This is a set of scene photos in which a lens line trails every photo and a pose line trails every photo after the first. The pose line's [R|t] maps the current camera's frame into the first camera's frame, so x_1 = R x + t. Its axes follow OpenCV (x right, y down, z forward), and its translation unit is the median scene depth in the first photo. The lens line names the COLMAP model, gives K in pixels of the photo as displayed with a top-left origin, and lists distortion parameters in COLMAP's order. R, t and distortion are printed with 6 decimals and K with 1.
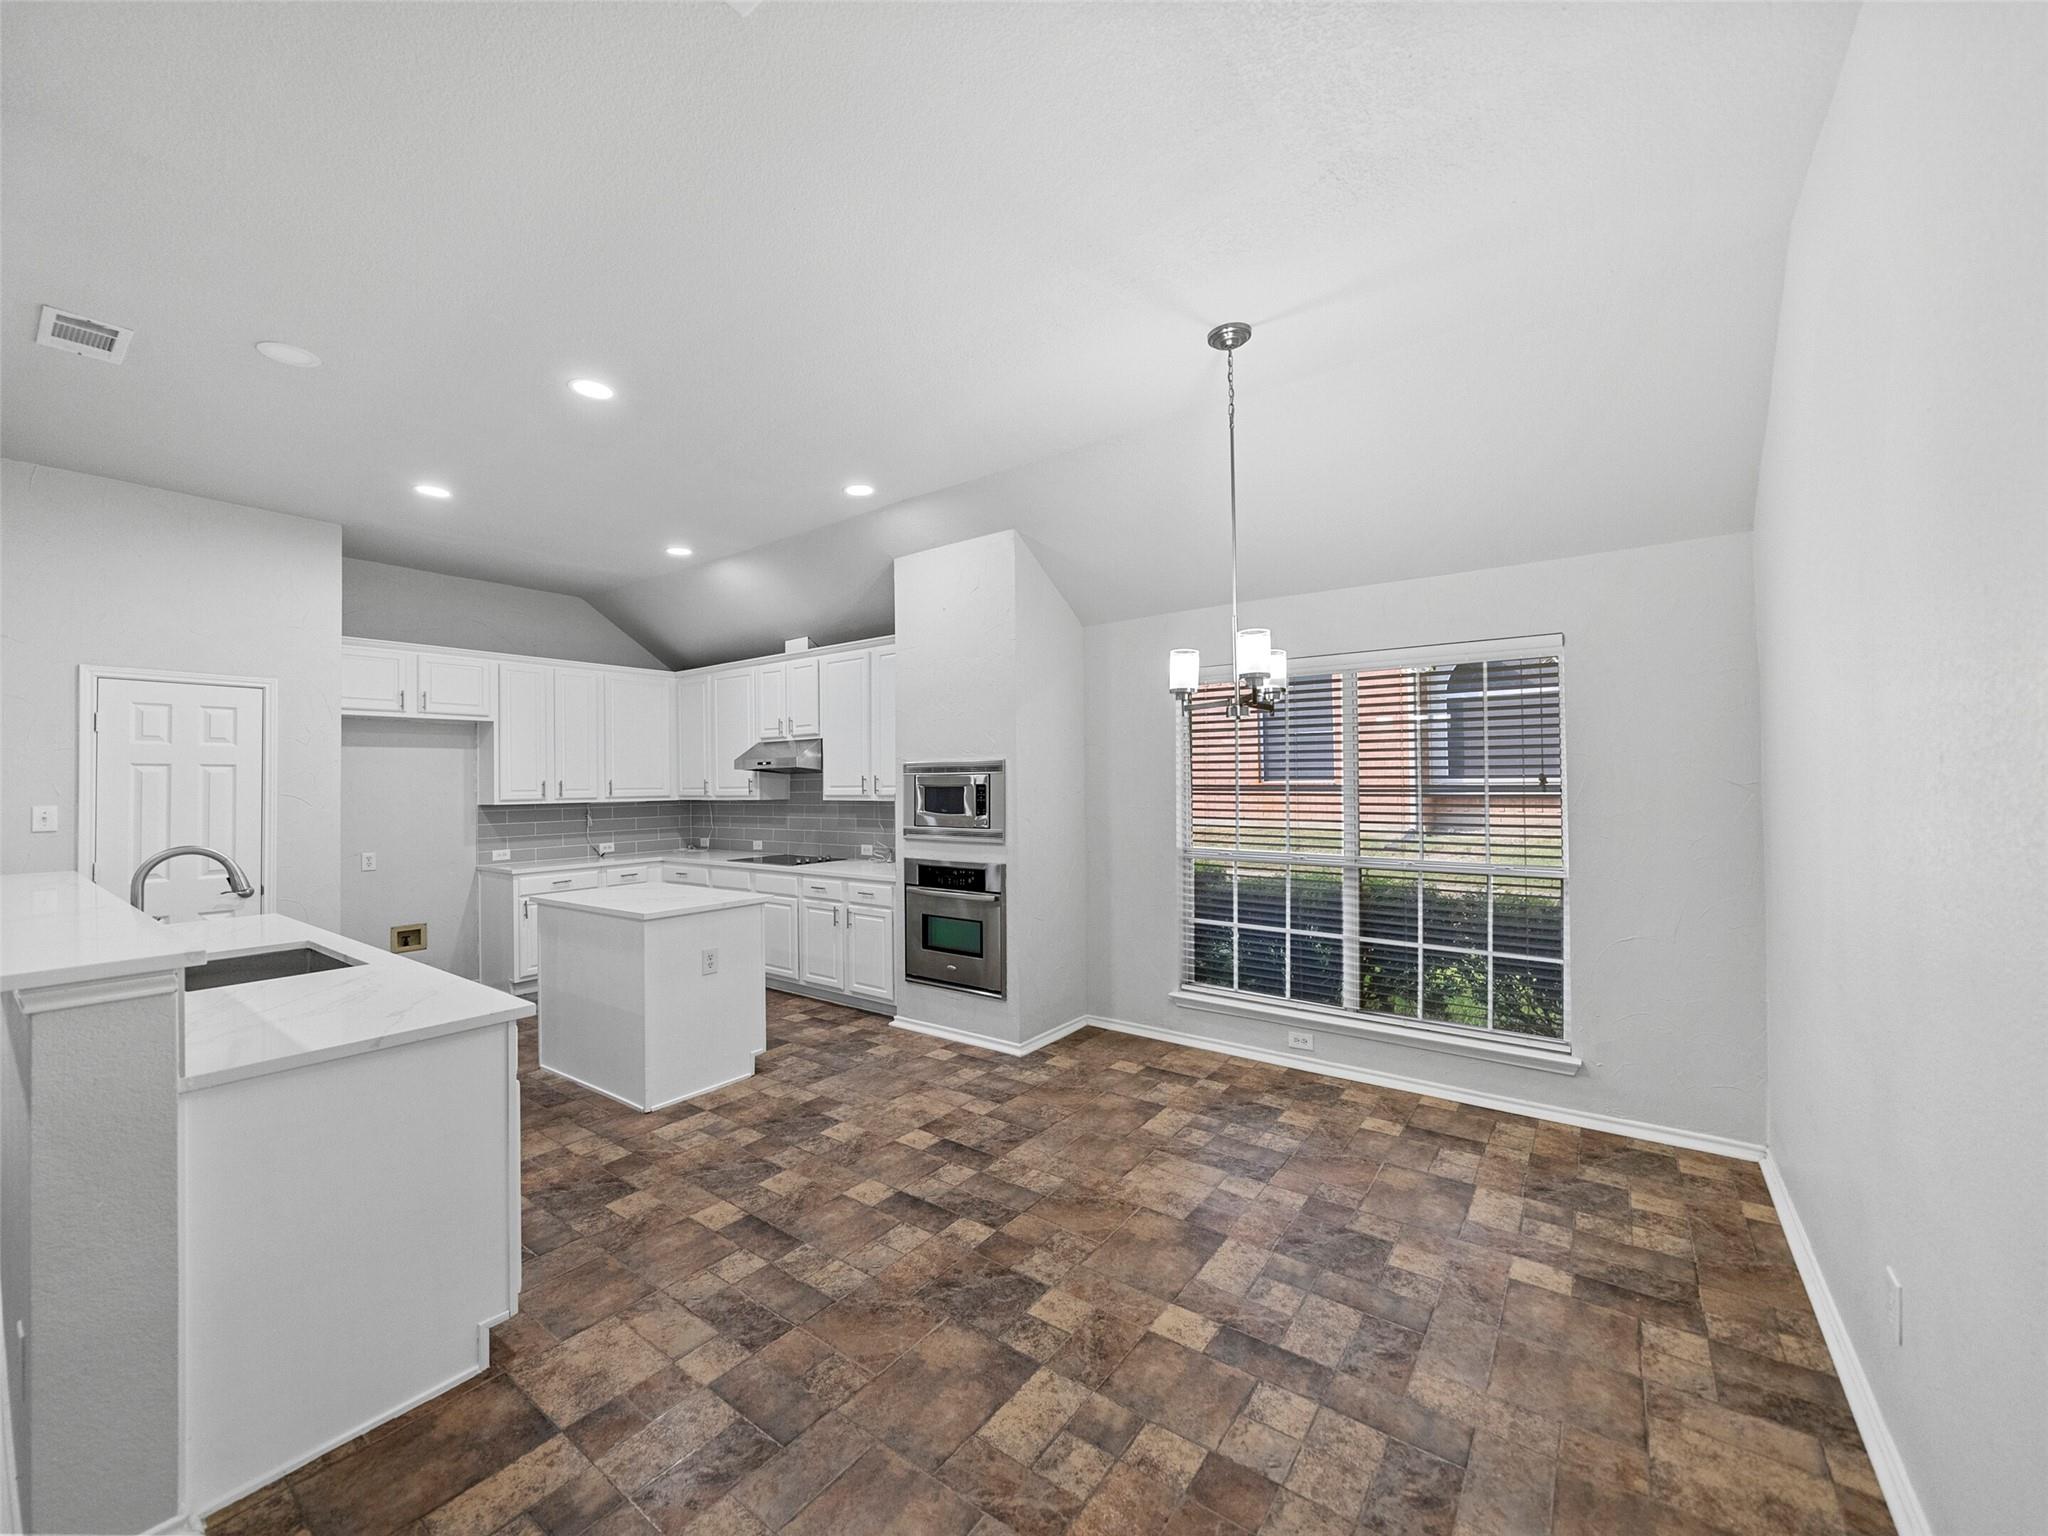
lens RADIAL K [[784.4, 0, 1031.1], [0, 784.4, 773.4], [0, 0, 1]] dist [0.014173, -0.000173]
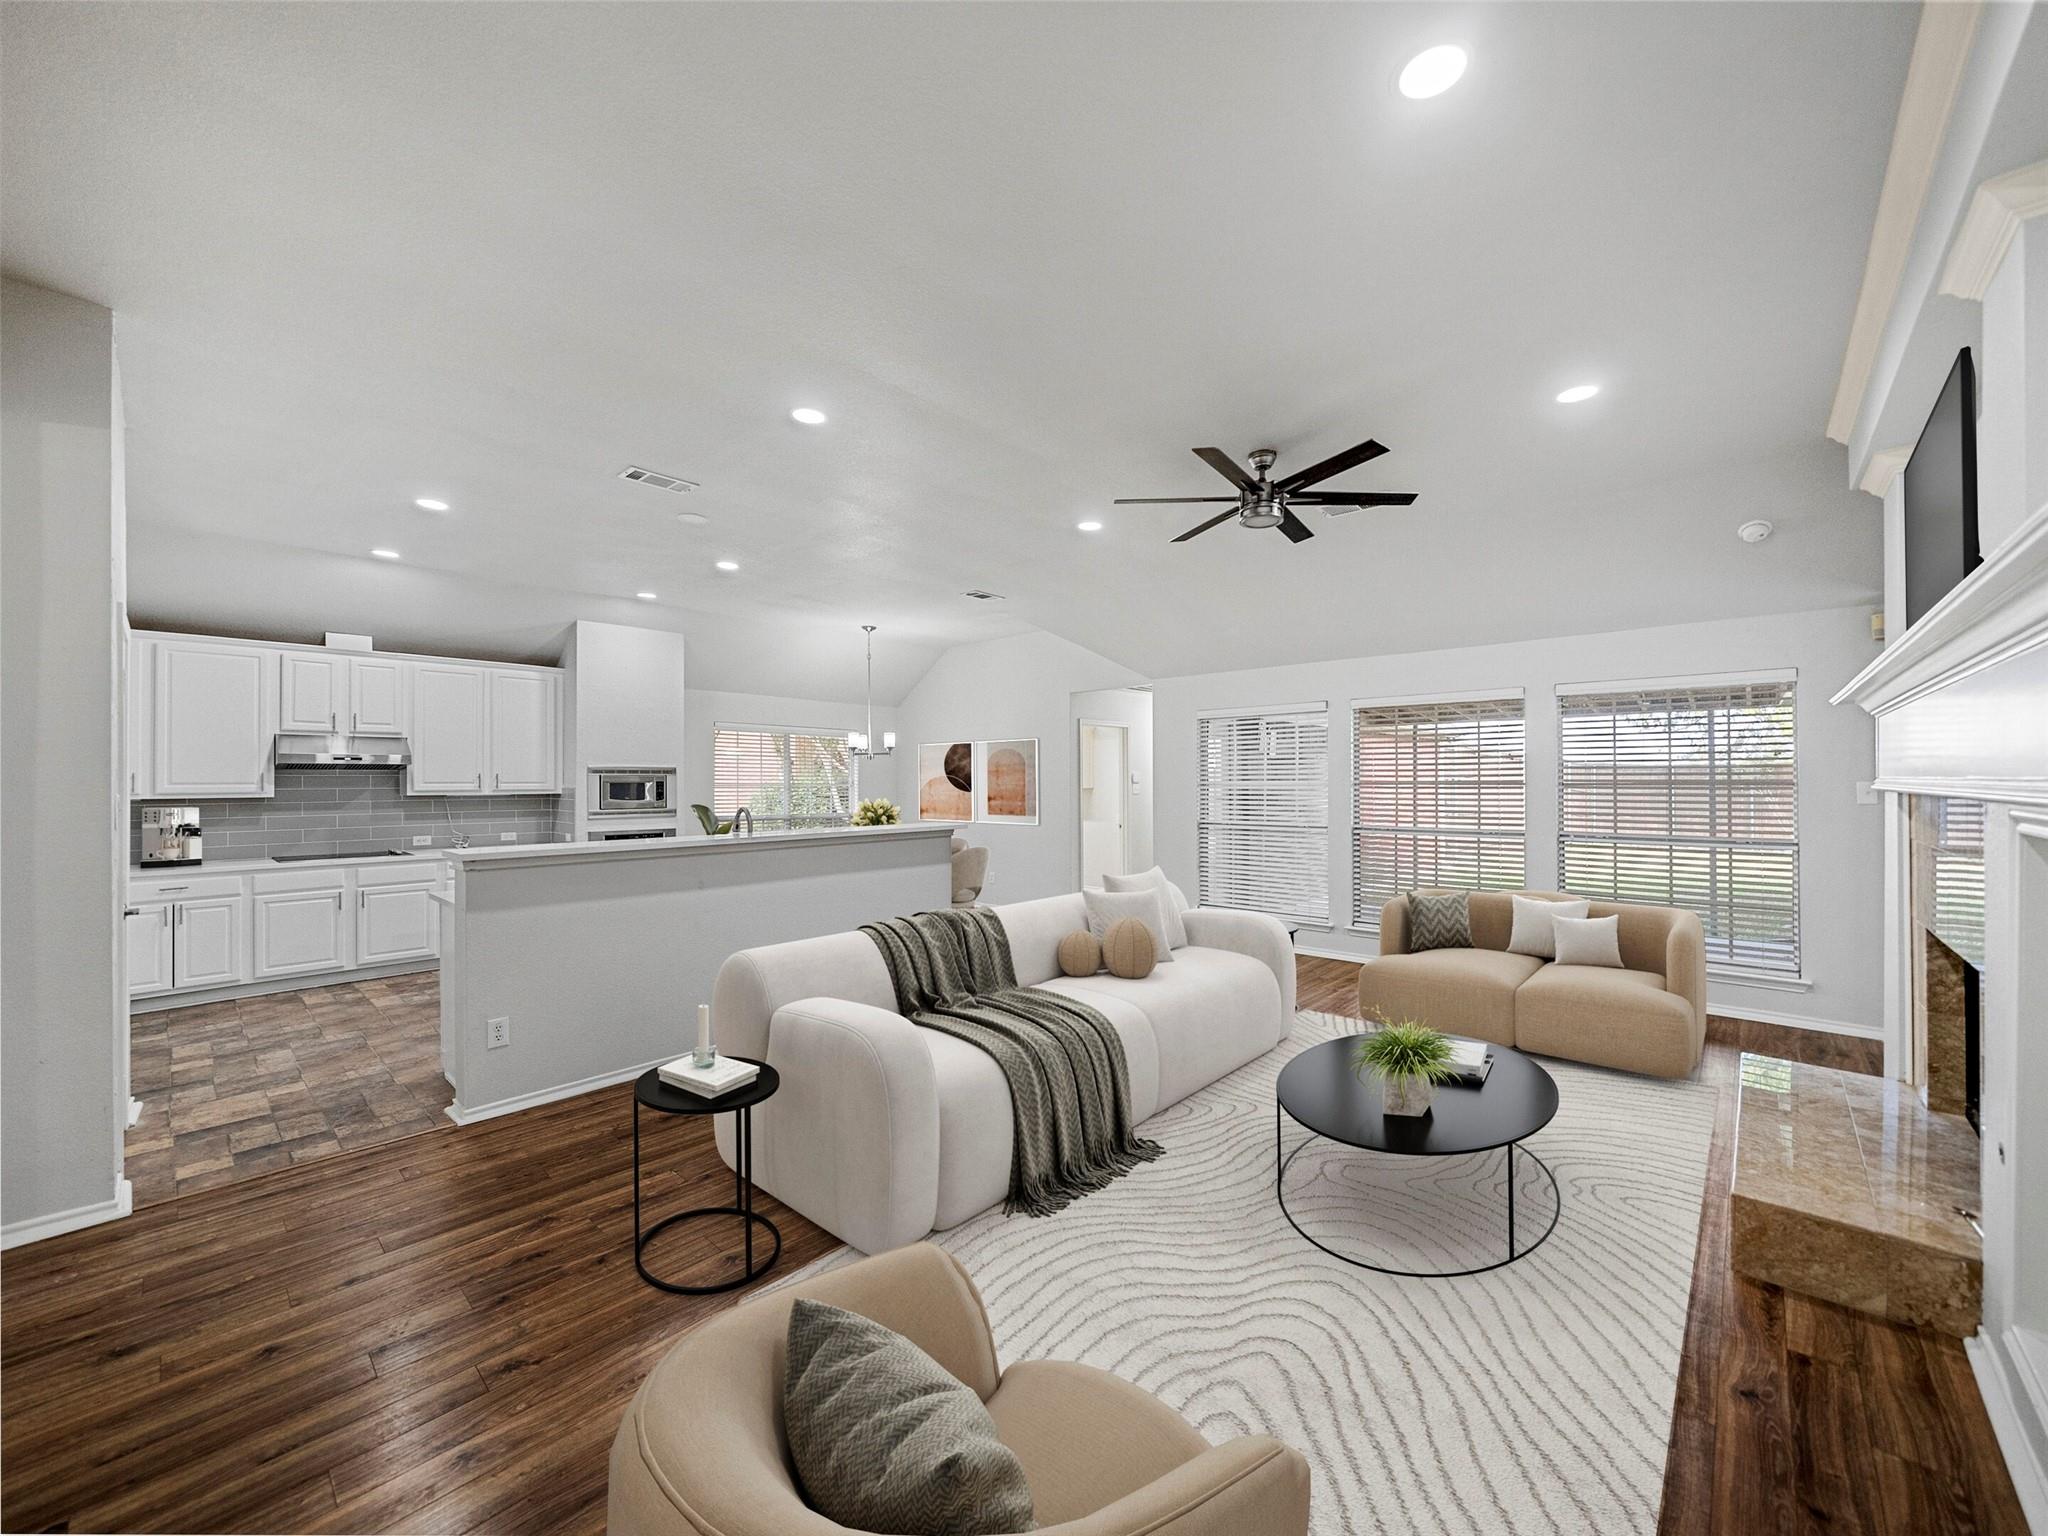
lens RADIAL K [[784.4, 0, 1026.9], [0, 784.4, 777.3], [0, 0, 1]] dist [0.014173, -0.000173]
pose [[0.120964, 0.010749, 0.992599, -1.490099], [-0.011446, 0.999890, -0.009433, 0.011575], [-0.992591, -0.010220, 0.121073, 0.024927]]
